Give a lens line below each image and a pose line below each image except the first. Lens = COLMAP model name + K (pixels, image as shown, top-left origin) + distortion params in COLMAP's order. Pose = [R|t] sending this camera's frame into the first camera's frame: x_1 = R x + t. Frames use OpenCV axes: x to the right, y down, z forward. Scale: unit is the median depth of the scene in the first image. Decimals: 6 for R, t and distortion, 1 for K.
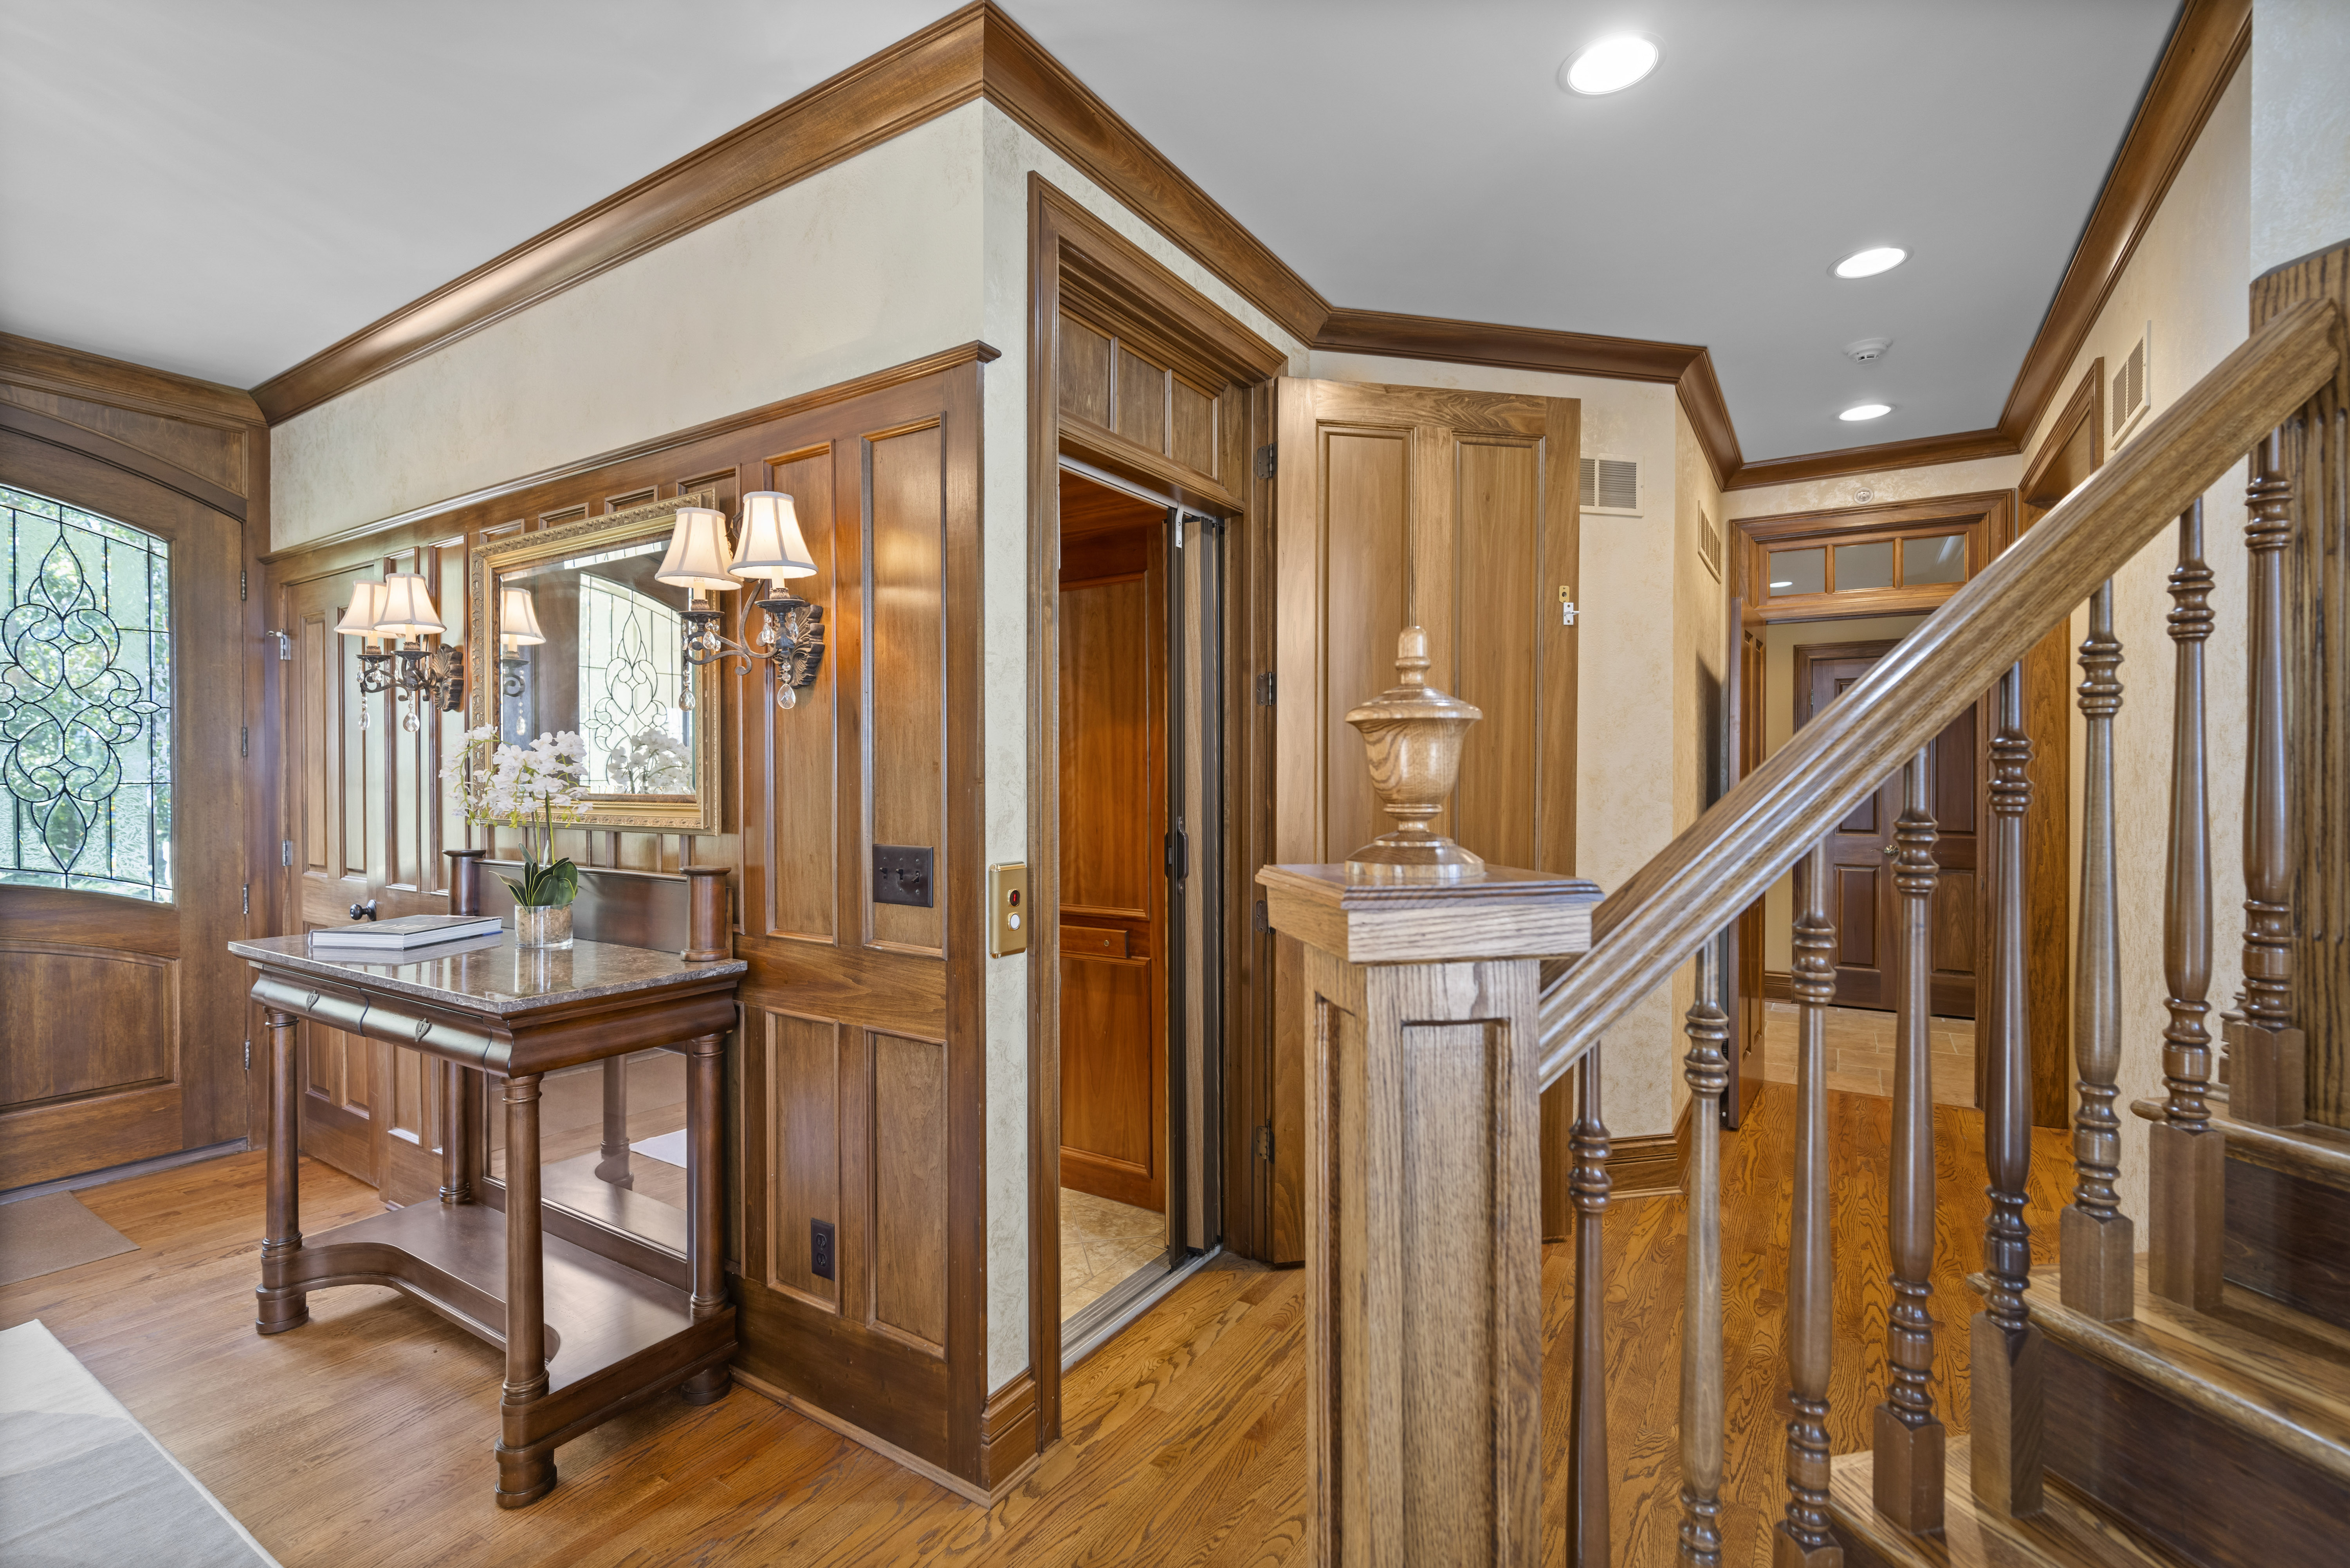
lens RADIAL K [[1069.3, 0, 1169.8], [0, 1069.3, 783.5], [0, 0, 1]] dist [-0.003461, 0.001697]
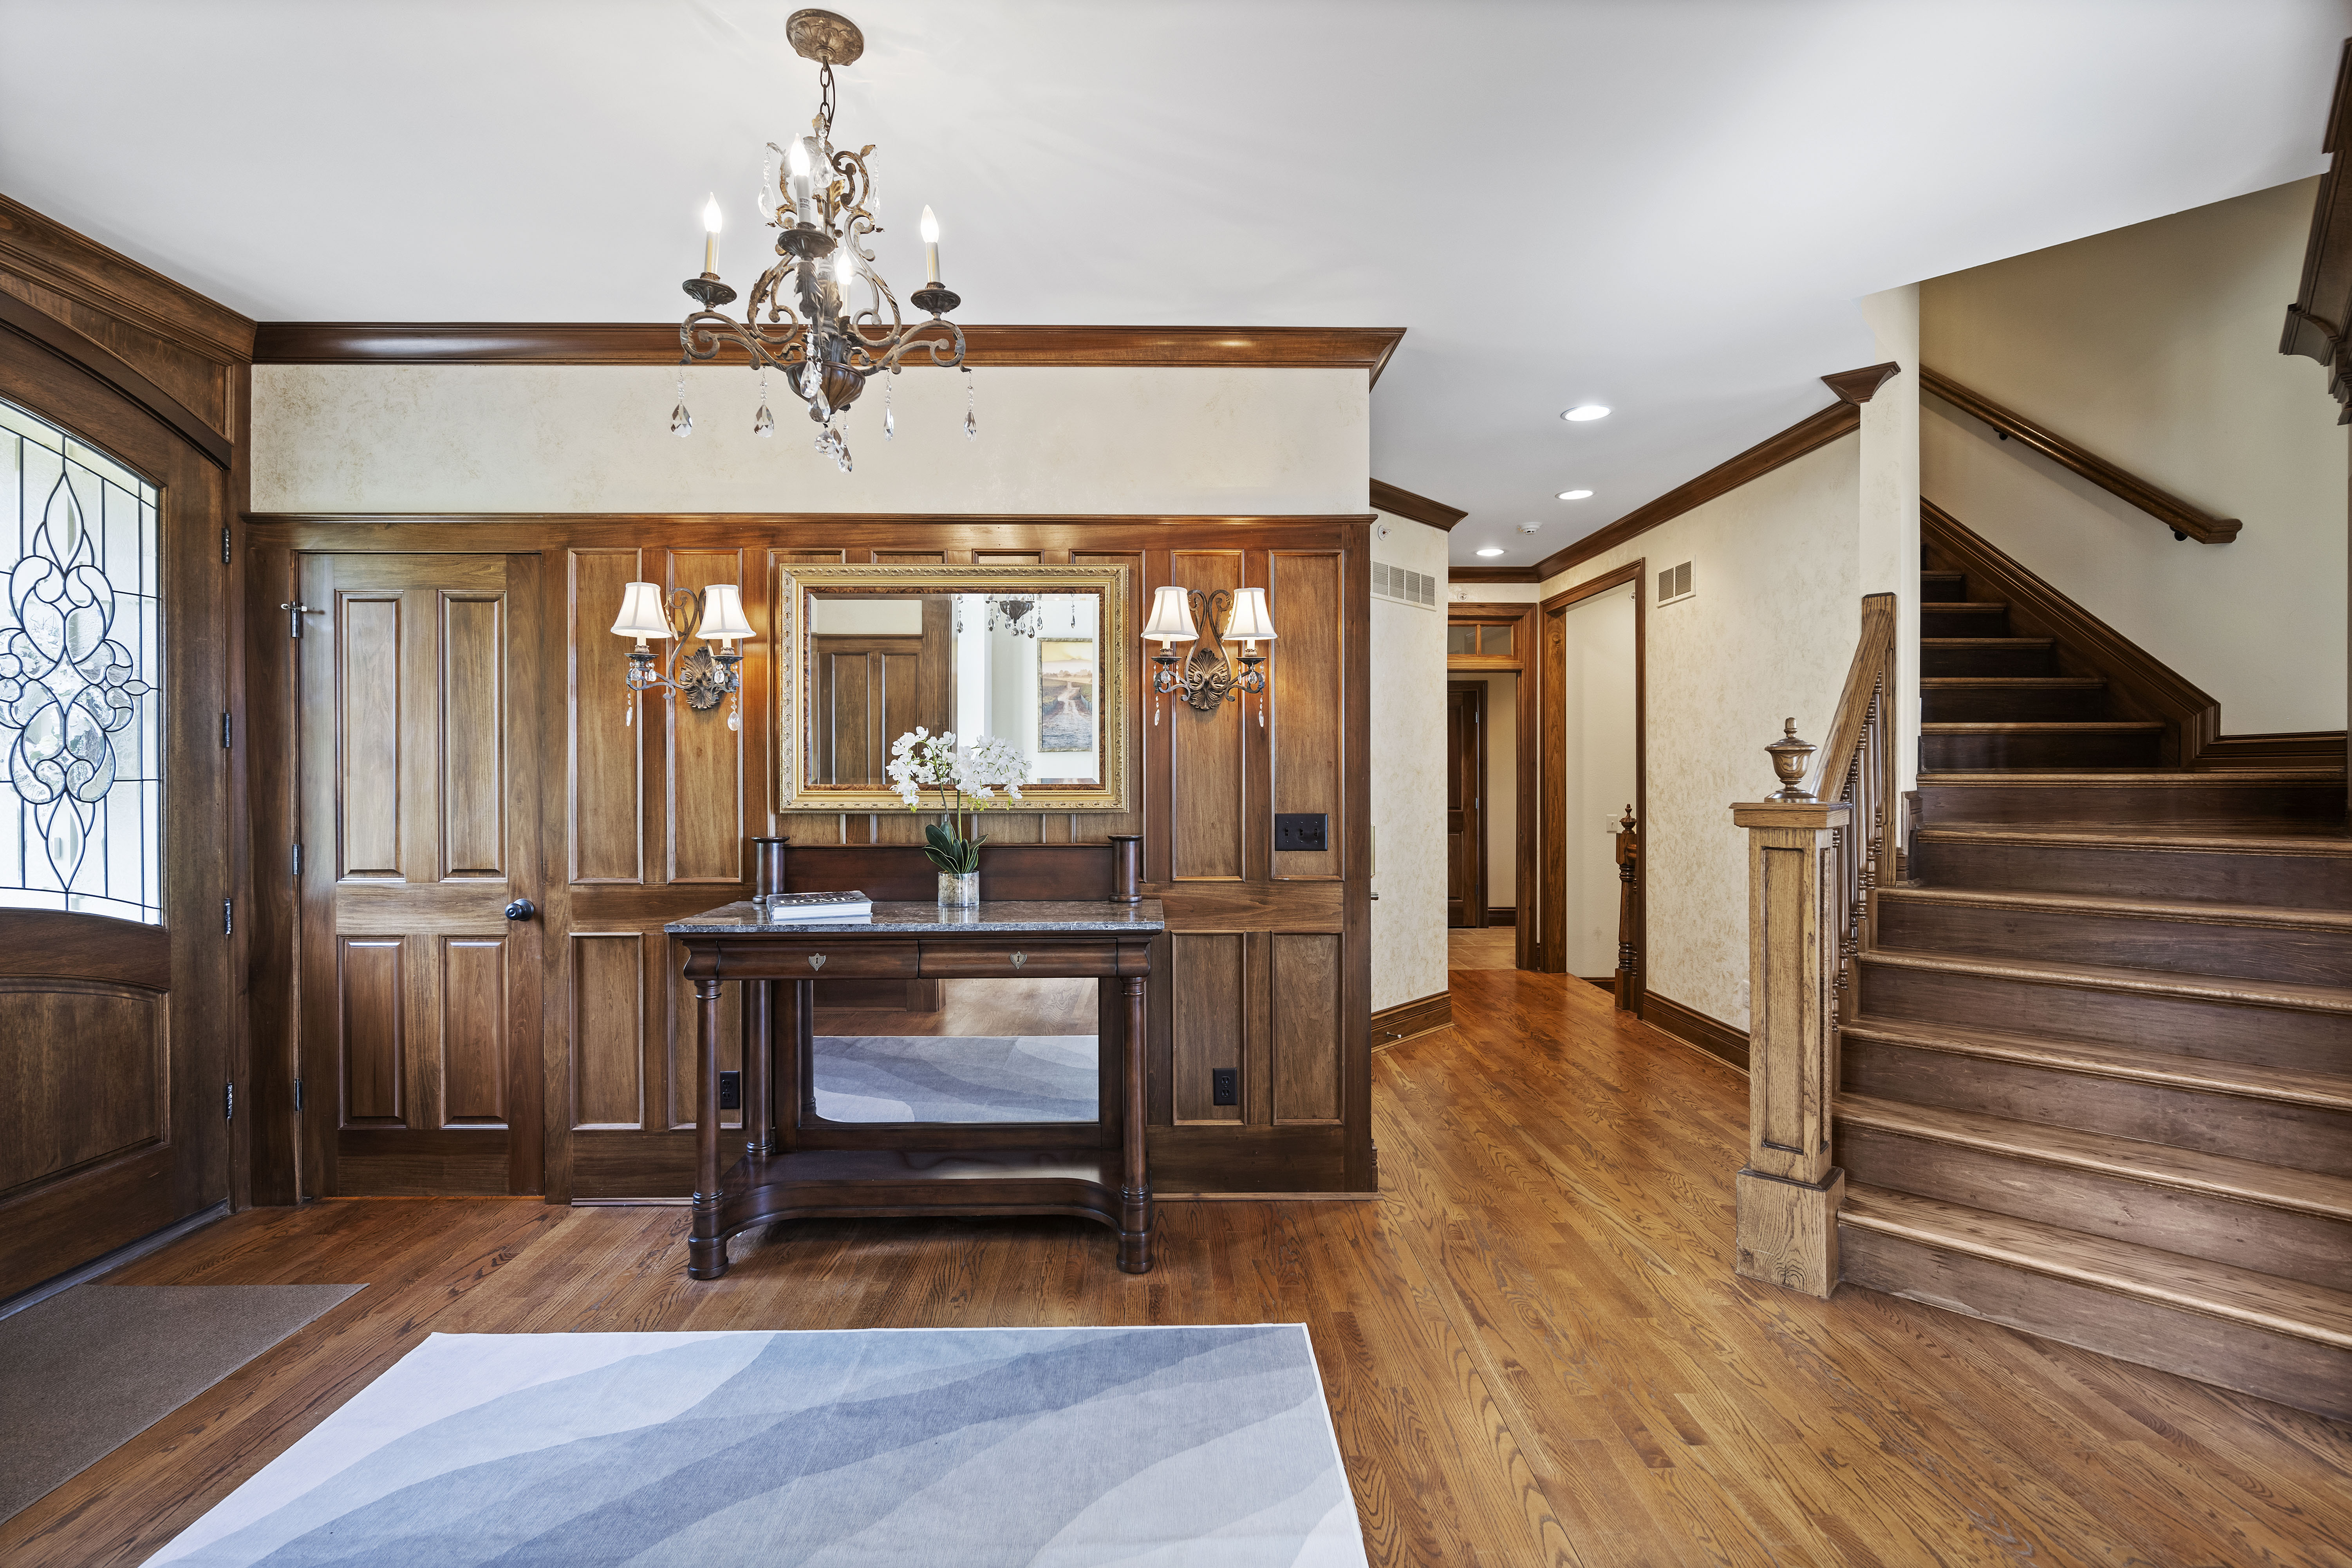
lens RADIAL K [[1070.0, 0, 1188.7], [0, 1070.0, 772.5], [0, 0, 1]] dist [-0.003461, 0.001697]
pose [[0.829335, -0.001309, 0.558750, -0.797042], [0.005100, 0.999973, -0.005228, 0.002837], [-0.558728, 0.007186, 0.829320, -0.142609]]
